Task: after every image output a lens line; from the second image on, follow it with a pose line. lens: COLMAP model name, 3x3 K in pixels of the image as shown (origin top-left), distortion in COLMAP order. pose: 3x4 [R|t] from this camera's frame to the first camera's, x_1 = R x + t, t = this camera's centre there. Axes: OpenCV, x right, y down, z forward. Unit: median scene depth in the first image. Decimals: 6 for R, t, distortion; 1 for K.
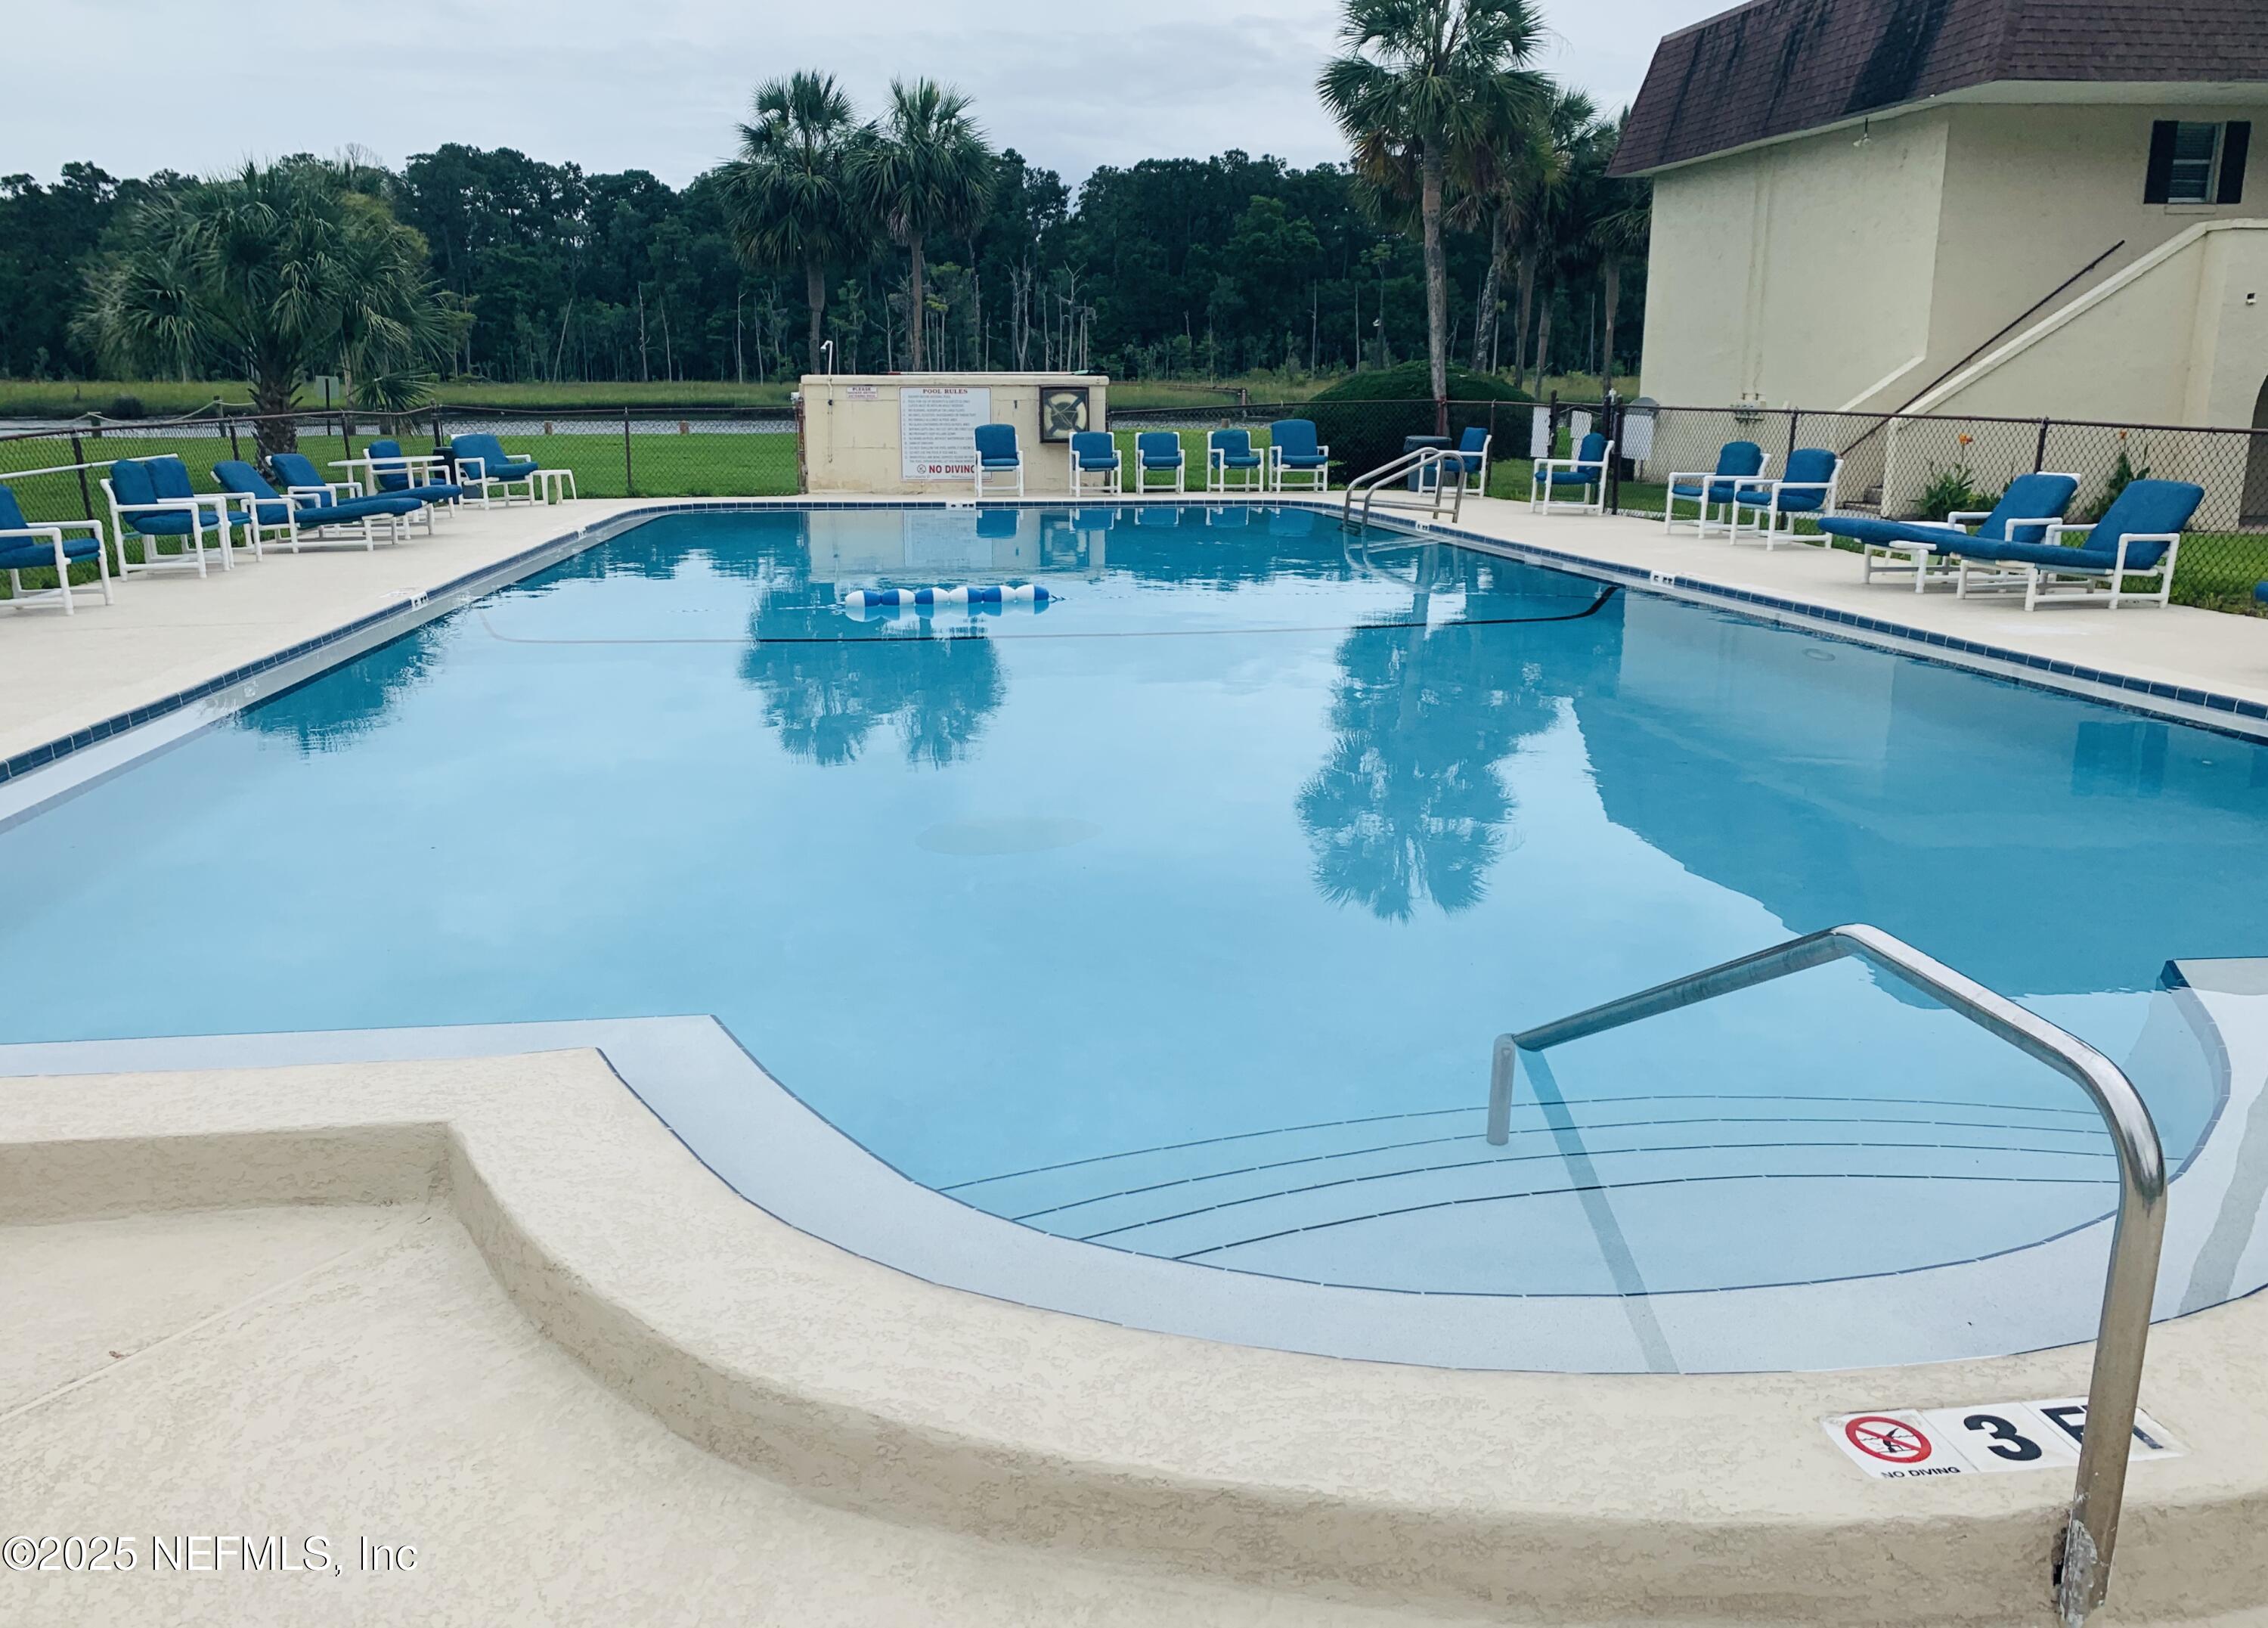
lens RADIAL K [[1672.9, 0, 1130.8], [0, 1672.9, 742.3], [0, 0, 1]] dist [0.001684, 0.006068]
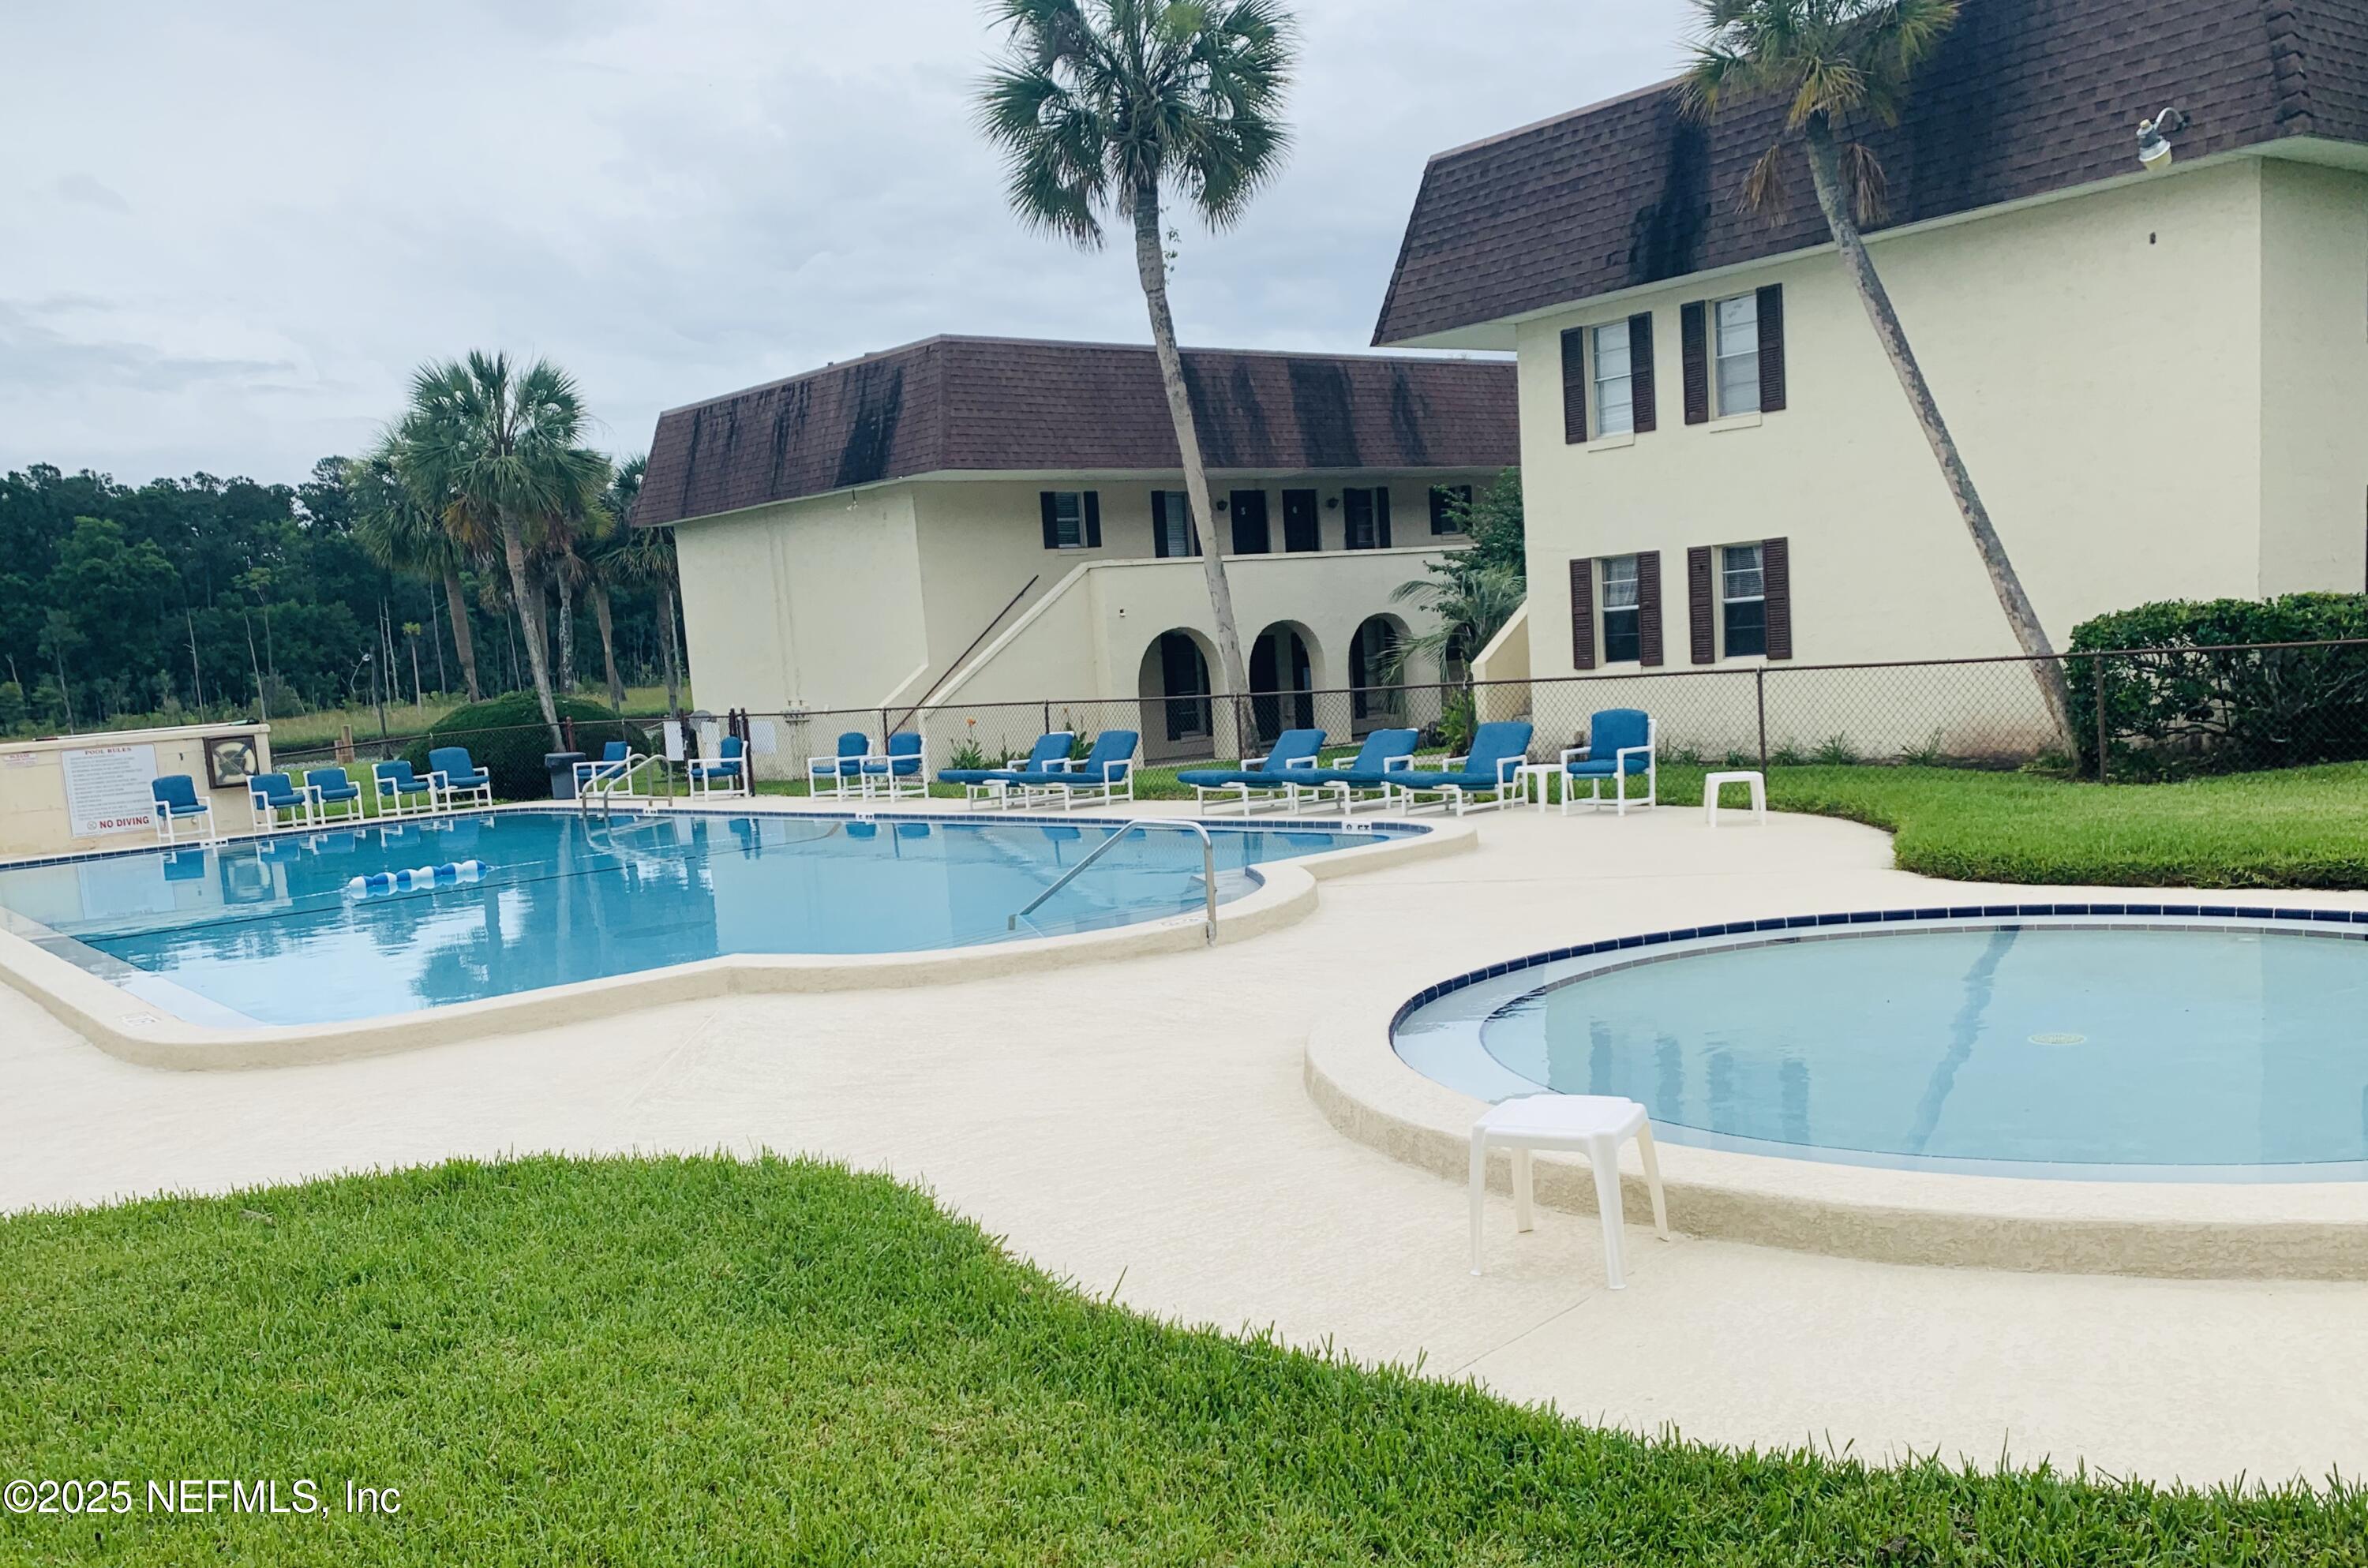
lens RADIAL K [[1842.6, 0, 1184.0], [0, 1842.6, 784.0], [0, 0, 1]] dist [0.000079, -0.229743]
pose [[0.810586, -0.092277, 0.578304, -0.211419], [0.185558, 0.977095, -0.104179, 0.051913], [-0.555445, 0.191755, 0.809142, -0.273408]]
